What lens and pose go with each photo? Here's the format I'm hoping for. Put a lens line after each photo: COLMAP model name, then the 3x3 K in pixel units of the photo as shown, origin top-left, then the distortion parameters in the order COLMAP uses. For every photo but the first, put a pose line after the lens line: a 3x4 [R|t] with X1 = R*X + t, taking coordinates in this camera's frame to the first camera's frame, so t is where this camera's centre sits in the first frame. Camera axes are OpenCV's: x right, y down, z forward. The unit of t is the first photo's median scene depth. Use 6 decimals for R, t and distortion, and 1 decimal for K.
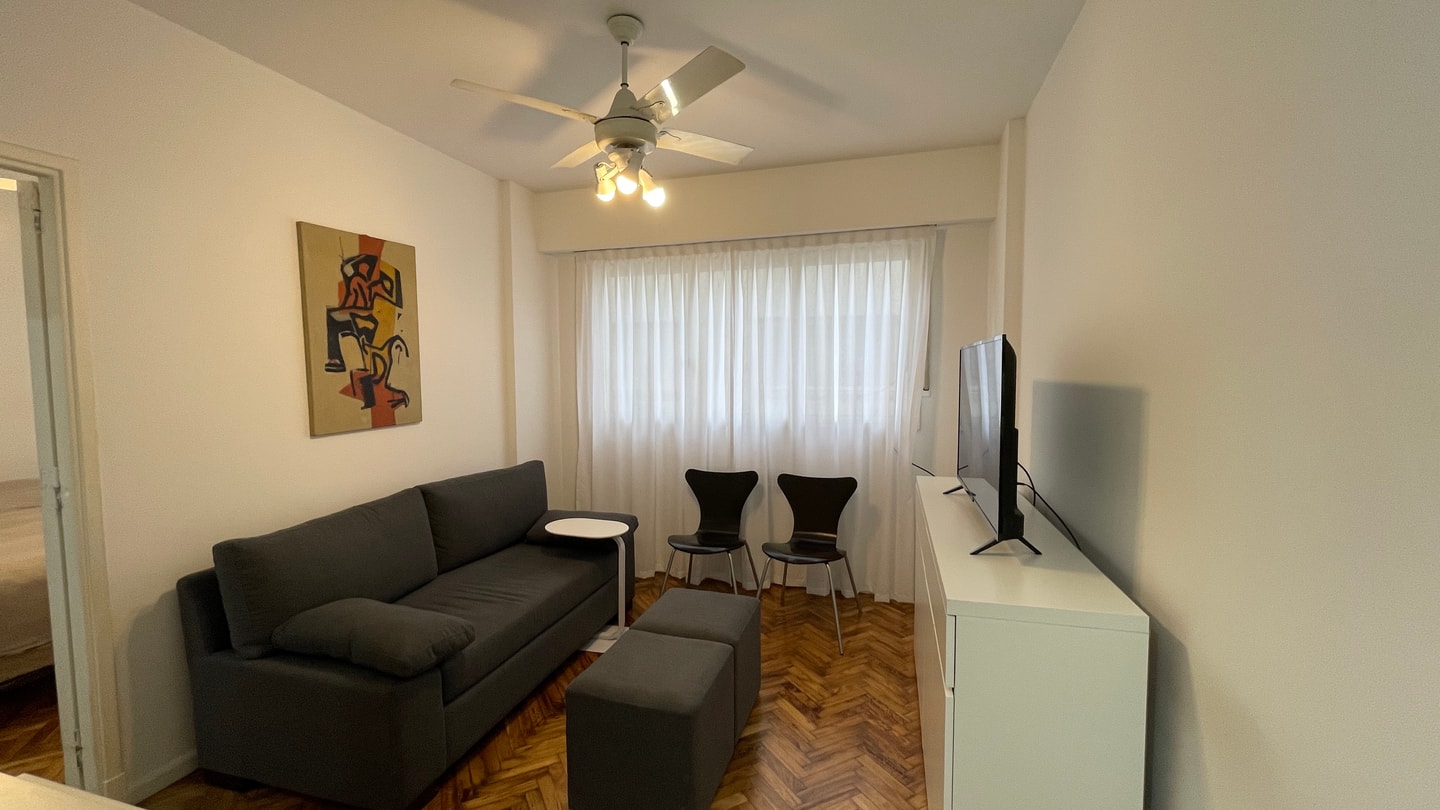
lens RADIAL K [[580.3, 0, 726.5], [0, 580.3, 409.2], [0, 0, 1]] dist [-0.013118, -0.000260]
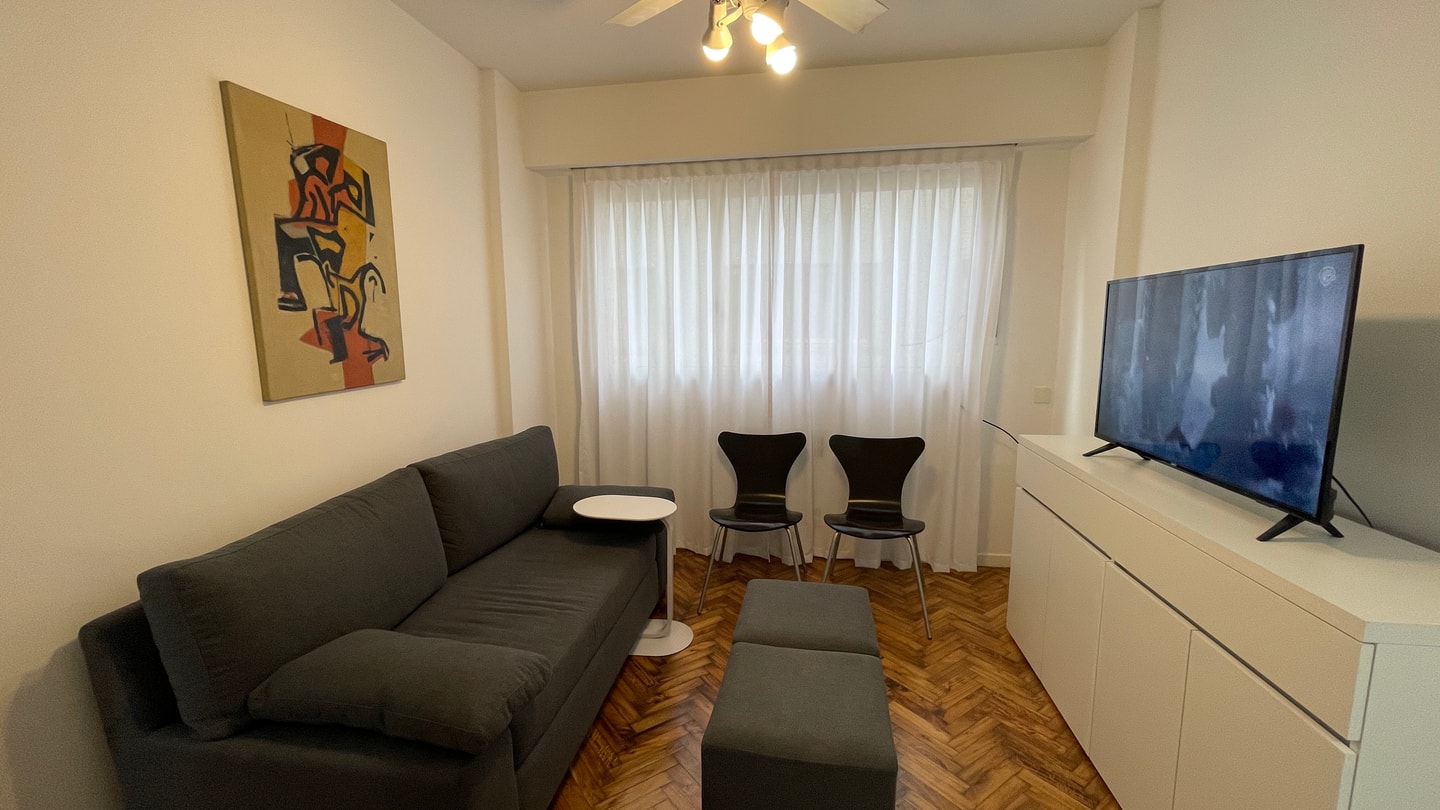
lens RADIAL K [[580.3, 0, 726.5], [0, 580.3, 409.2], [0, 0, 1]] dist [-0.013118, -0.000260]
pose [[0.992264, -0.019634, 0.122583, -0.214313], [0.010284, 0.997021, 0.076448, 0.006745], [-0.123718, -0.074596, 0.989510, 0.202572]]
